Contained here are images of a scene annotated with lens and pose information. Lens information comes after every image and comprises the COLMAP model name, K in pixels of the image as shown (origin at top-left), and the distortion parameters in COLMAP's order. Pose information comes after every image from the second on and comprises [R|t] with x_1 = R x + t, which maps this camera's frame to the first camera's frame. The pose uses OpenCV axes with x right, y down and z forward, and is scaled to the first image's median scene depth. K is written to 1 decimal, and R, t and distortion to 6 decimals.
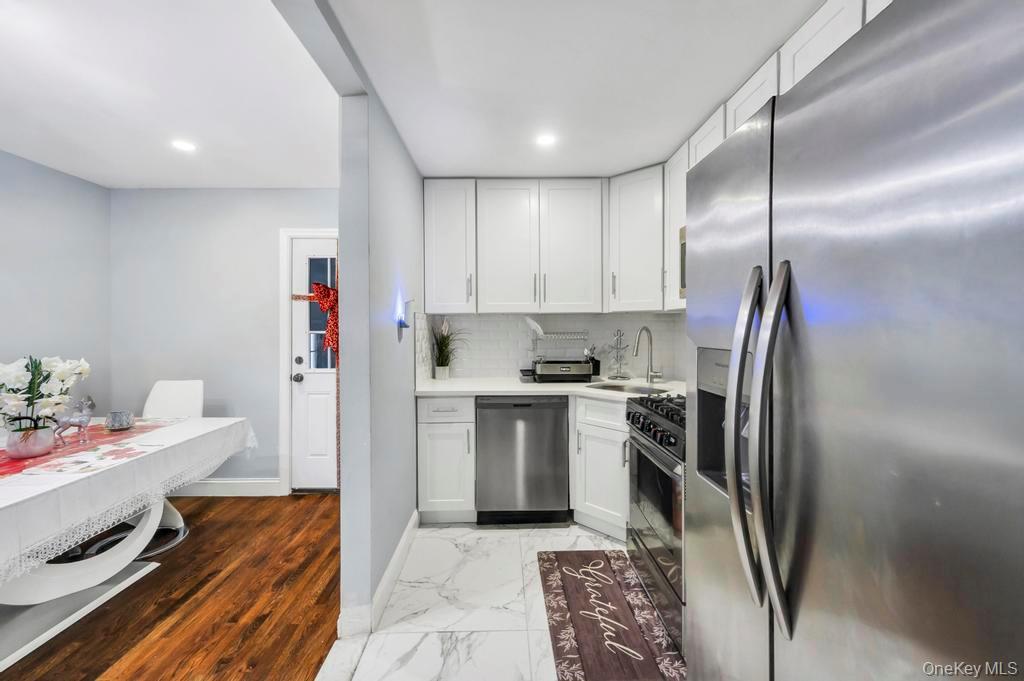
lens RADIAL K [[410.4, 0, 510.0], [0, 410.4, 329.2], [0, 0, 1]] dist [-0.000066, 0.000281]
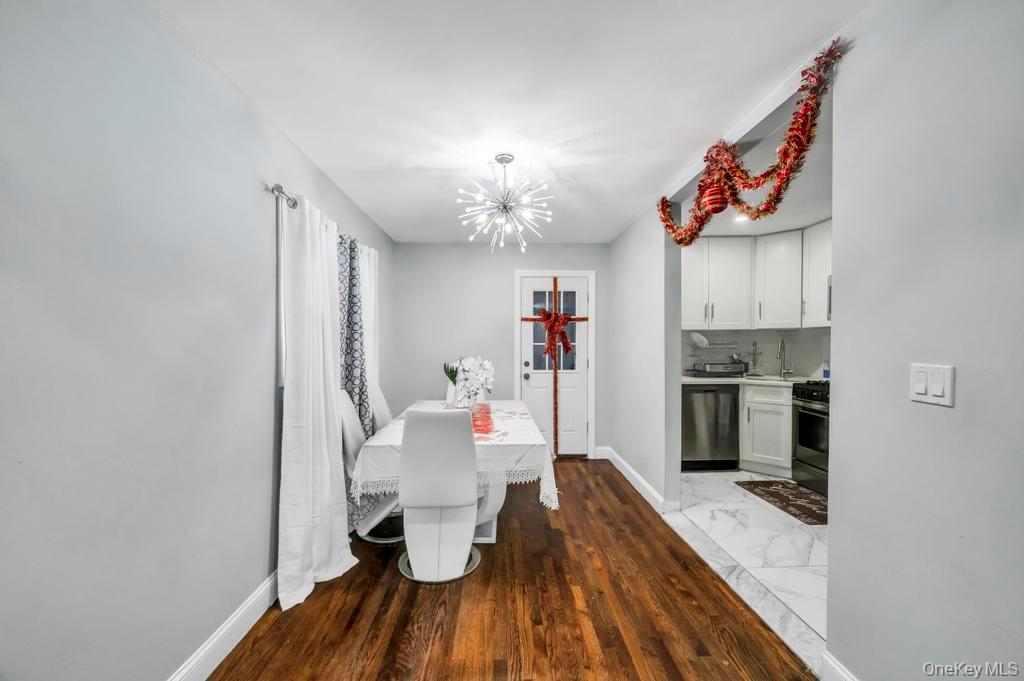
lens RADIAL K [[410.4, 0, 510.7], [0, 410.4, 353.4], [0, 0, 1]] dist [-0.000066, 0.000281]
pose [[0.999900, -0.004453, 0.013429, -0.743297], [0.004220, 0.999840, 0.017384, 0.018334], [-0.013504, -0.017326, 0.999759, -0.511187]]
